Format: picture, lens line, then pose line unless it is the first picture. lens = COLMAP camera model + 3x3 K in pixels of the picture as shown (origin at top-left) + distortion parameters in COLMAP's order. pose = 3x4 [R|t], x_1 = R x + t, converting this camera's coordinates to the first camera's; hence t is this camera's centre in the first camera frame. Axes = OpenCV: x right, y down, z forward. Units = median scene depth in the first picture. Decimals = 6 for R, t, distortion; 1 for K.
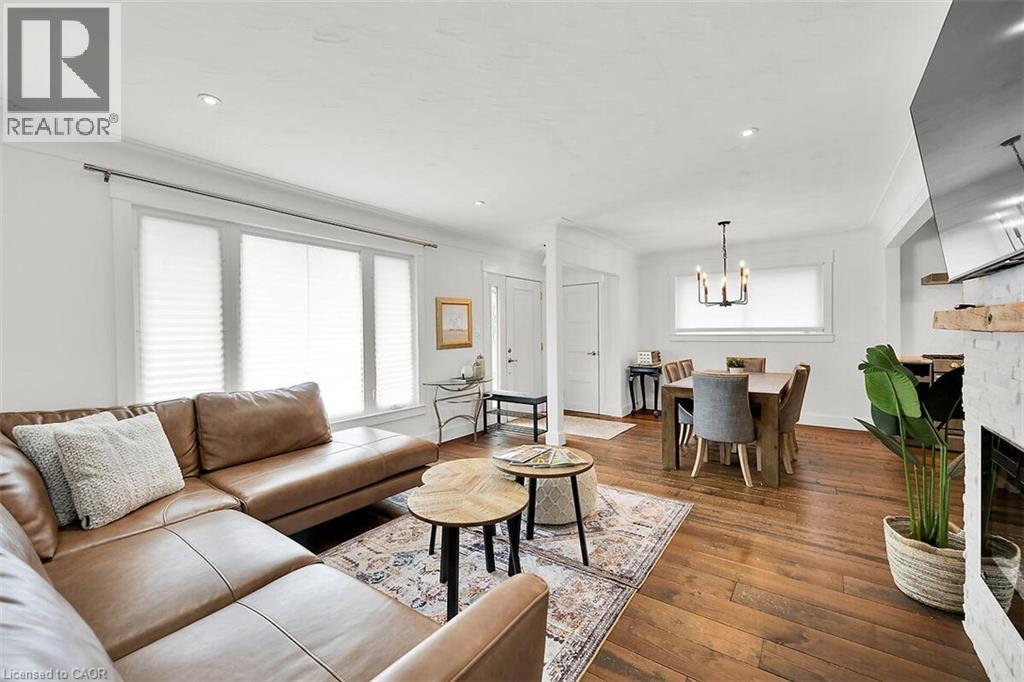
lens RADIAL K [[419.2, 0, 521.0], [0, 419.2, 335.7], [0, 0, 1]] dist [0.005754, -0.000243]
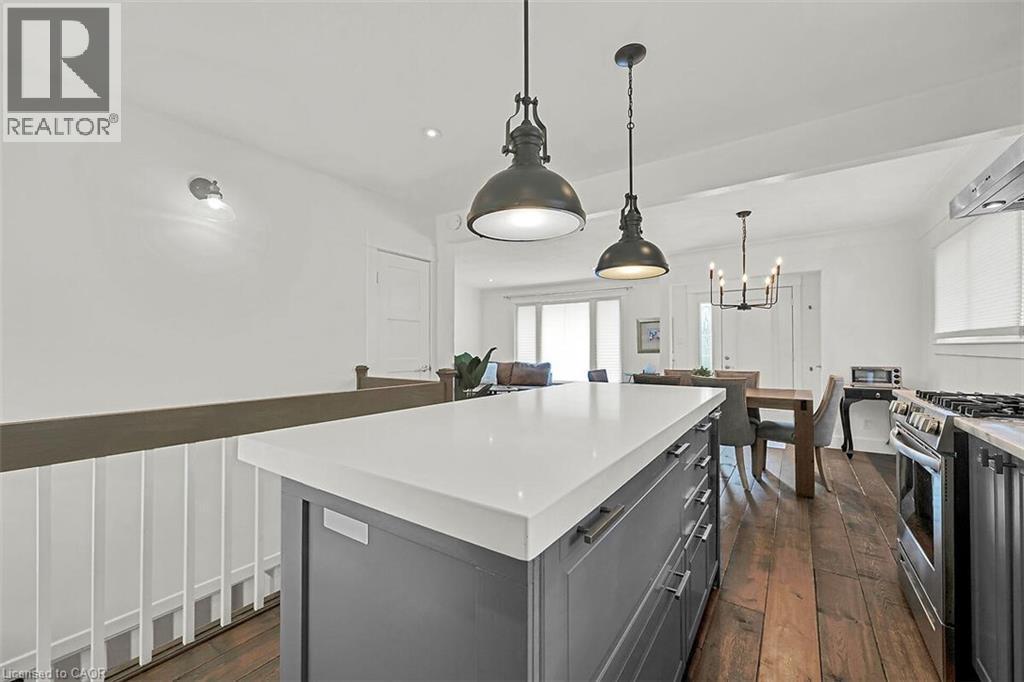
lens RADIAL K [[411.8, 0, 524.9], [0, 411.8, 343.5], [0, 0, 1]] dist [0.000091, 0.000051]
pose [[0.050916, -0.001143, -0.998702, 1.317504], [-0.005329, 0.999985, -0.001416, 0.001859], [0.998689, 0.005394, 0.050909, 0.517533]]
